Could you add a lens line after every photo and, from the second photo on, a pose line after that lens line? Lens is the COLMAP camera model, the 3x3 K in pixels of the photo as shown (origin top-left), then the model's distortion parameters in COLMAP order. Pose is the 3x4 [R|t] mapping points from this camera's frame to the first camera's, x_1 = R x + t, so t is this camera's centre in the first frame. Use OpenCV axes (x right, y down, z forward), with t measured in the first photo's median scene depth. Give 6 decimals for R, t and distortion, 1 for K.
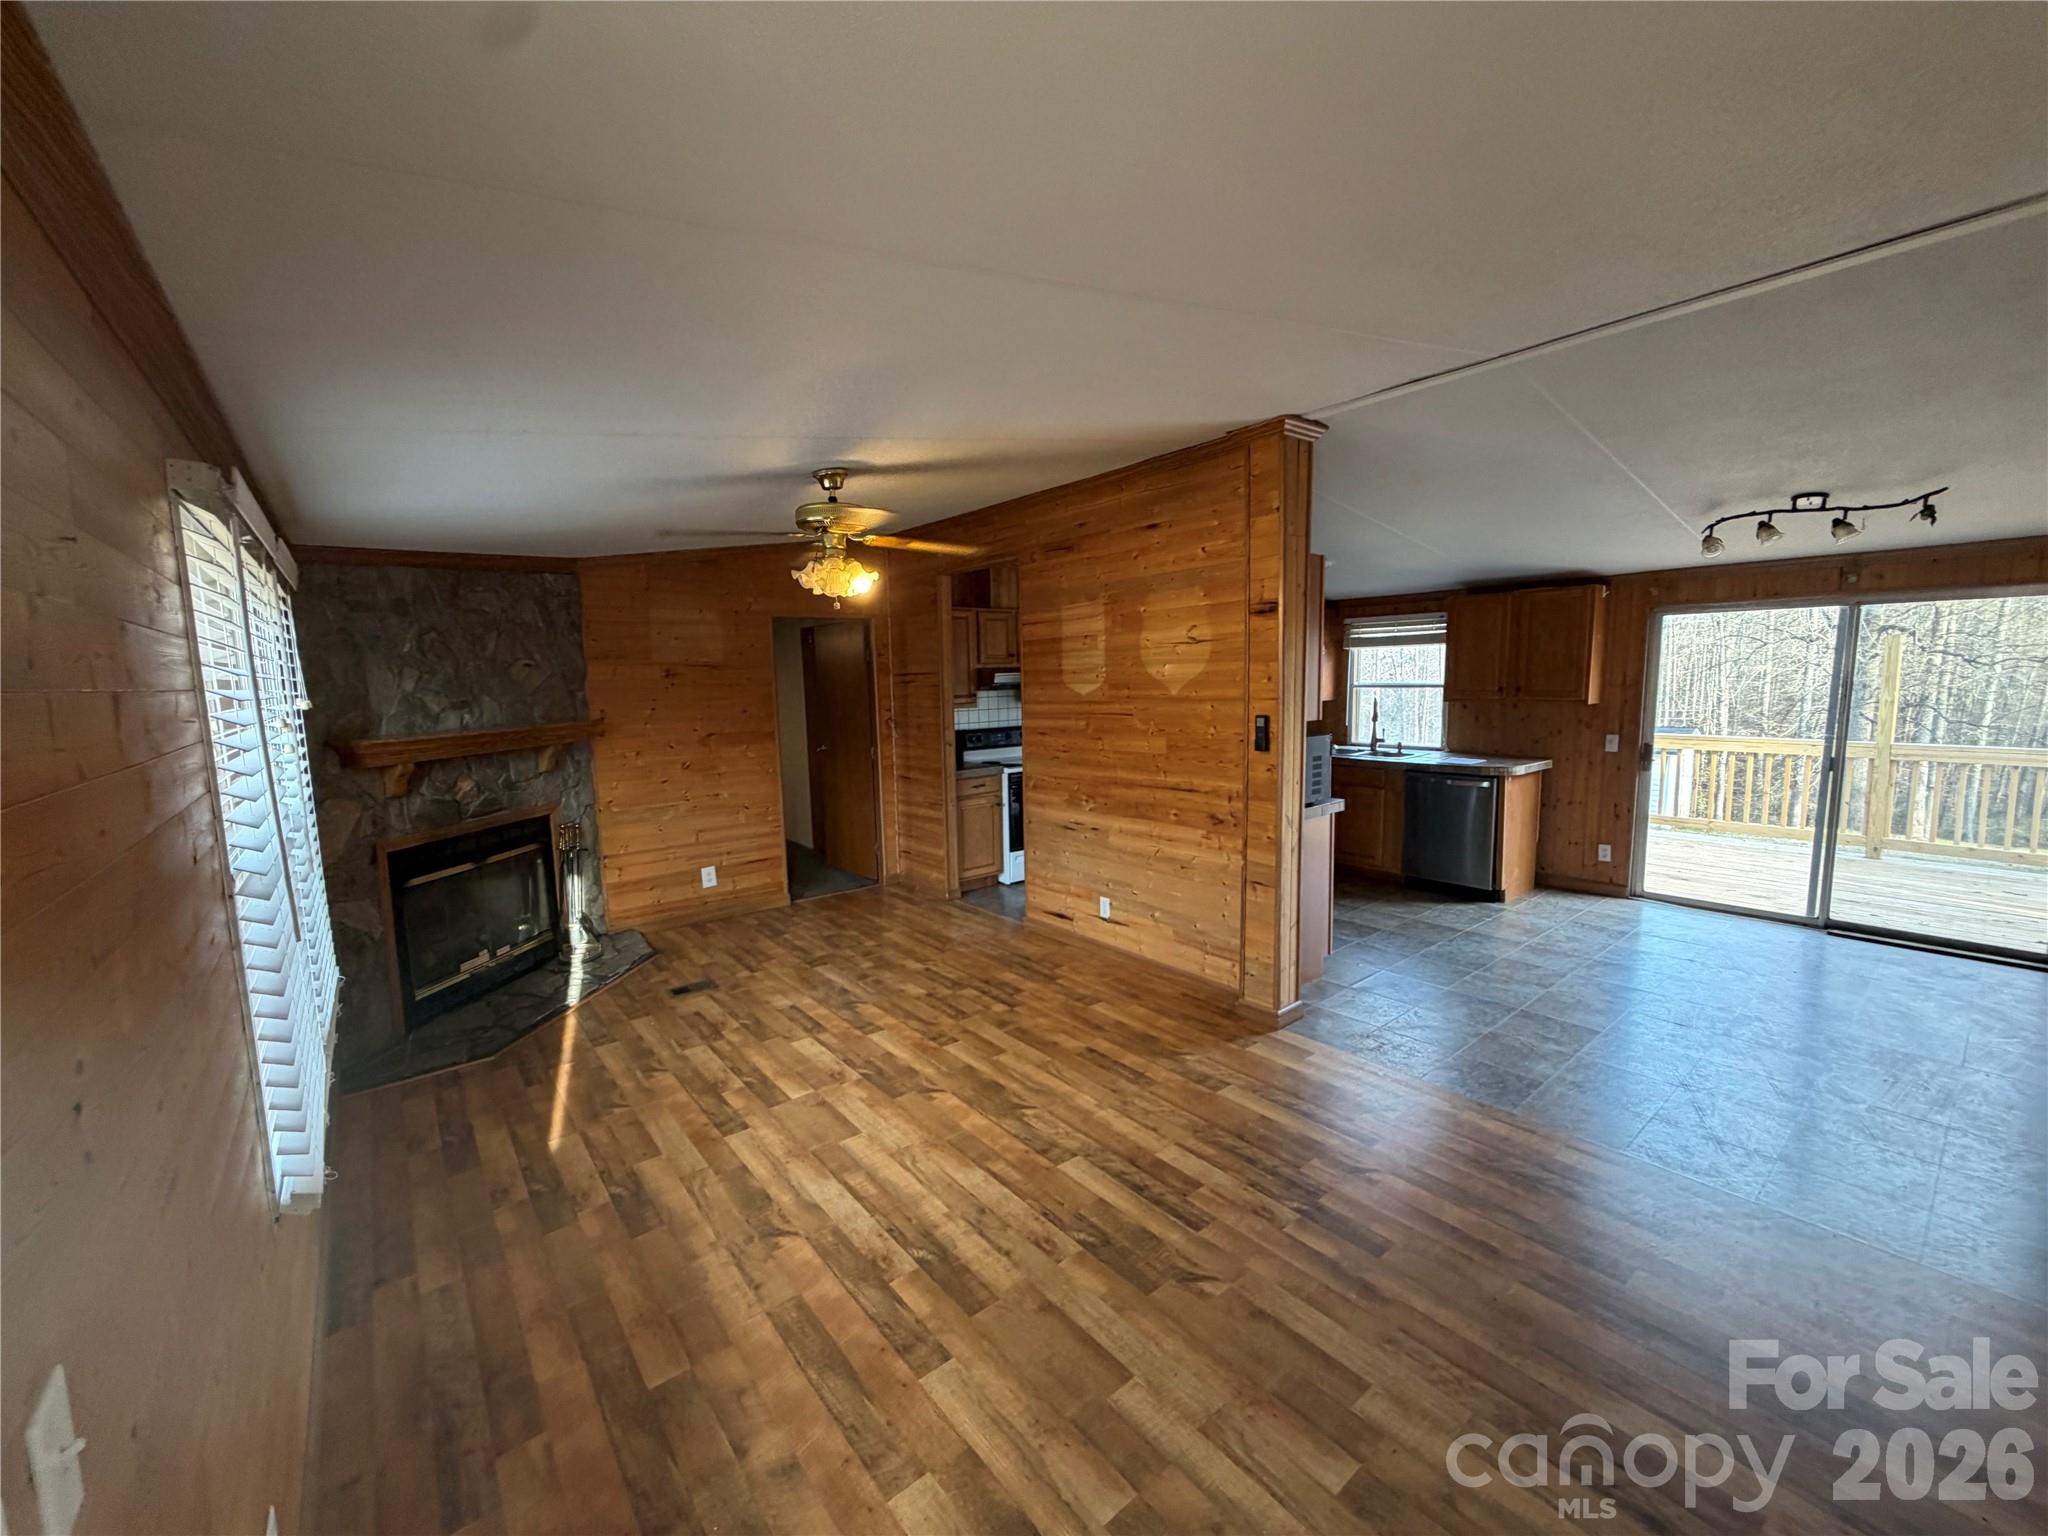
lens RADIAL K [[810.4, 0, 1015.6], [0, 810.4, 777.0], [0, 0, 1]] dist [-0.000523, -0.000010]
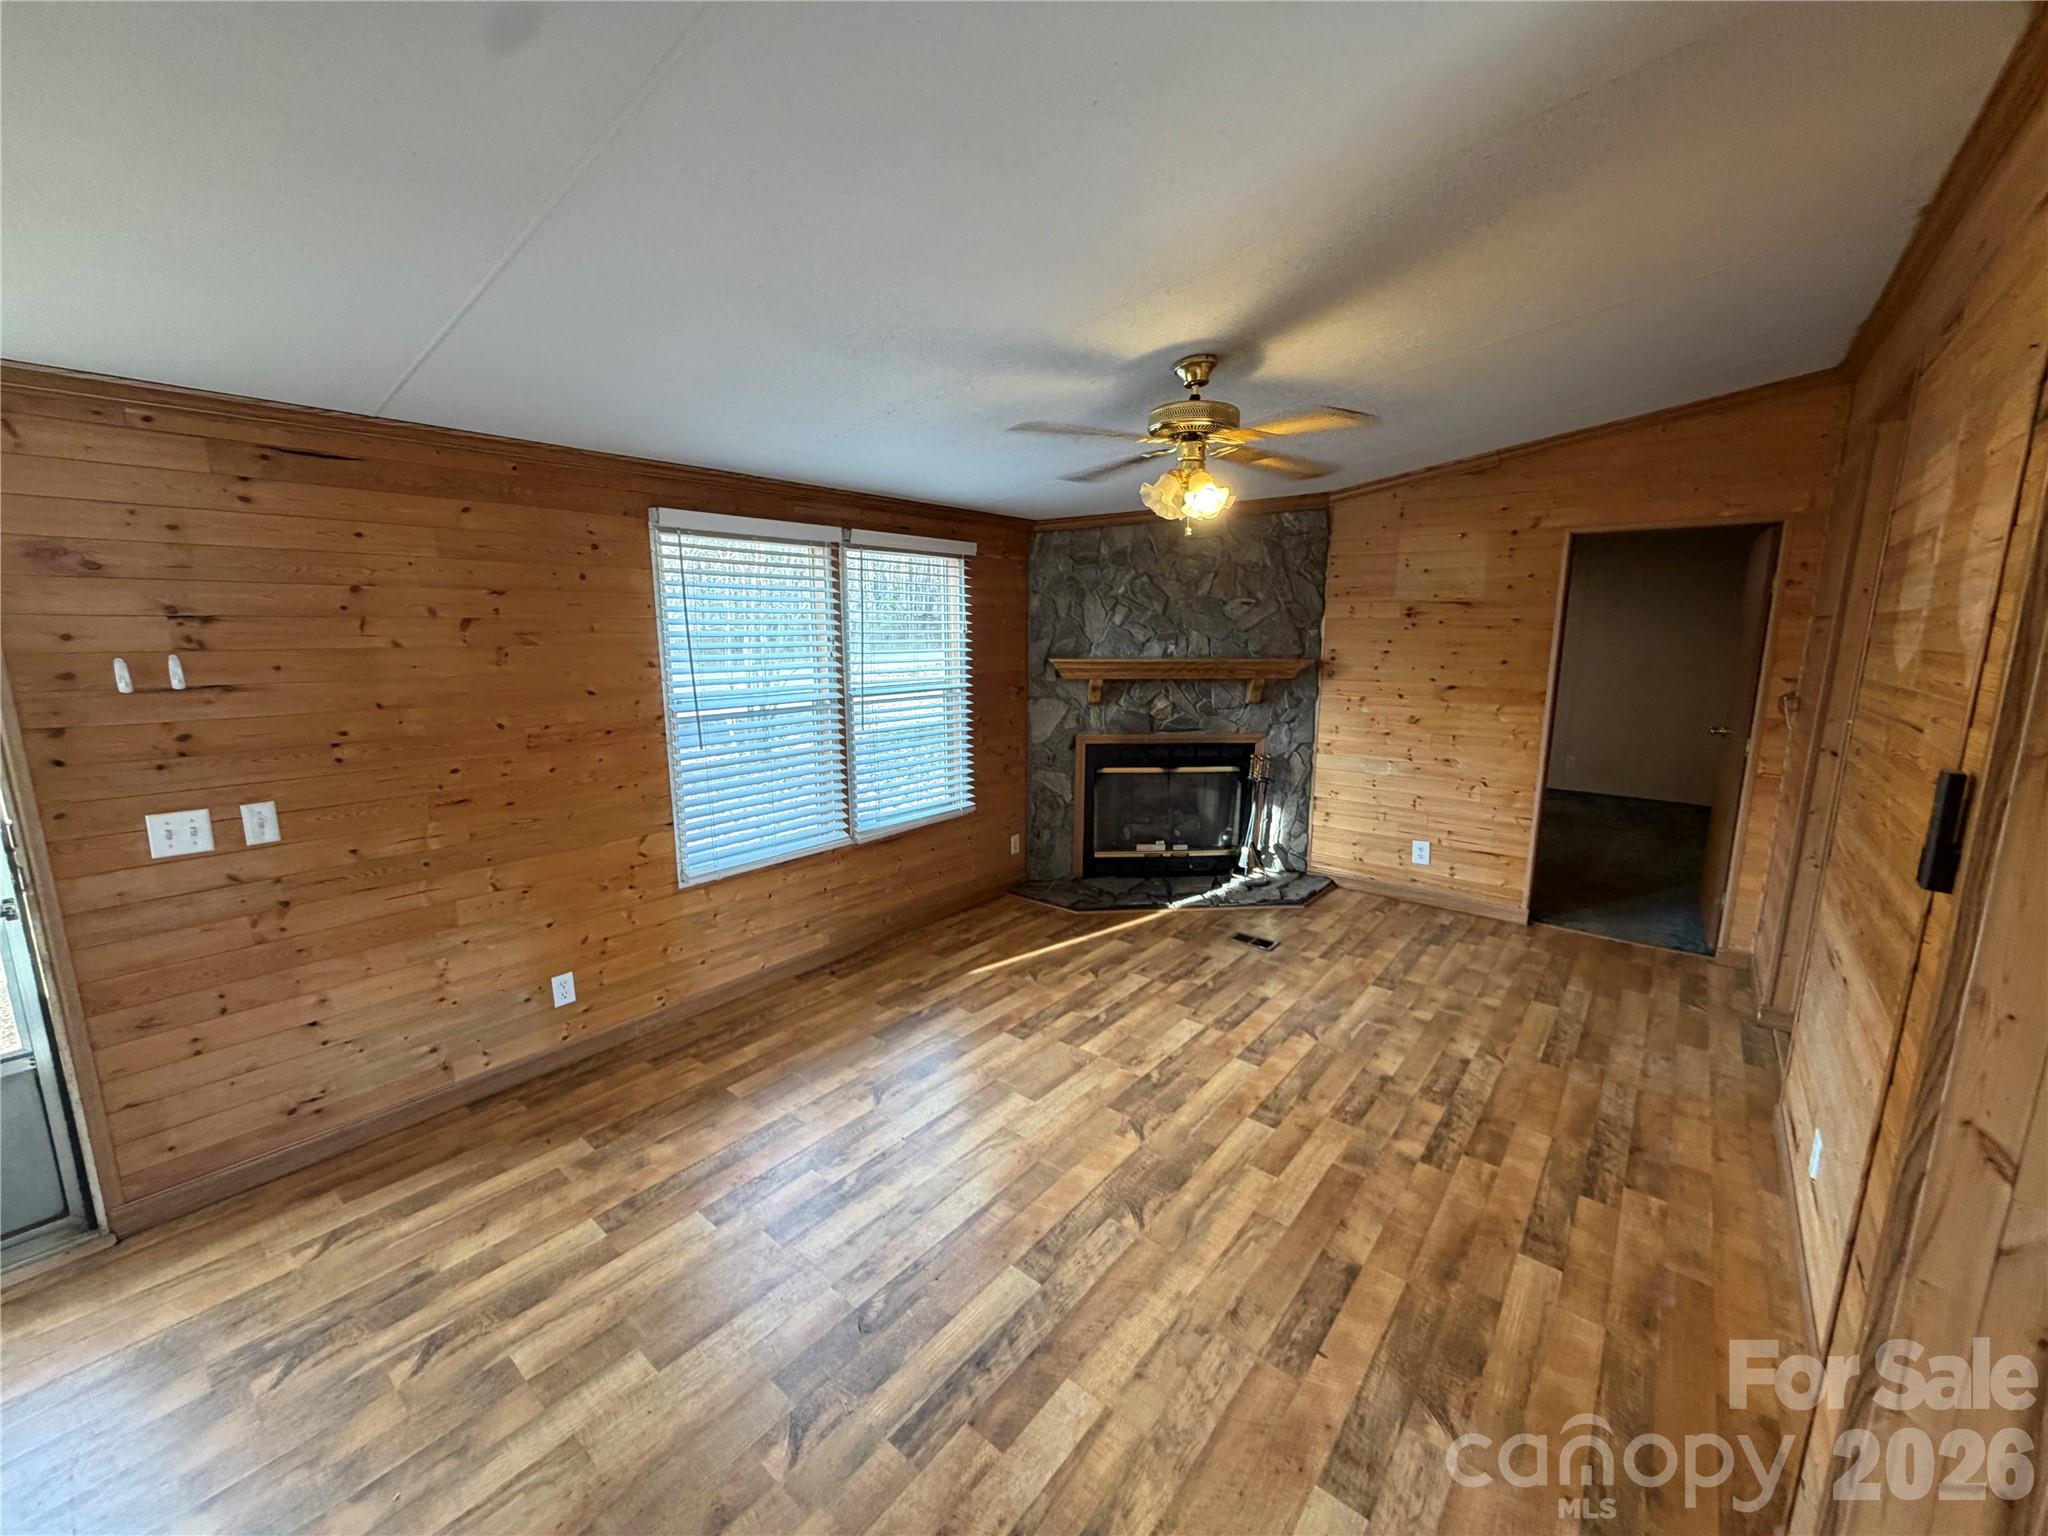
lens RADIAL K [[810.4, 0, 1015.6], [0, 810.4, 777.0], [0, 0, 1]] dist [-0.000523, -0.000010]
pose [[0.205541, 0.203951, -0.957161, 0.496513], [-0.128647, 0.975187, 0.180166, -0.079165], [0.970156, 0.086104, 0.226679, 0.564582]]
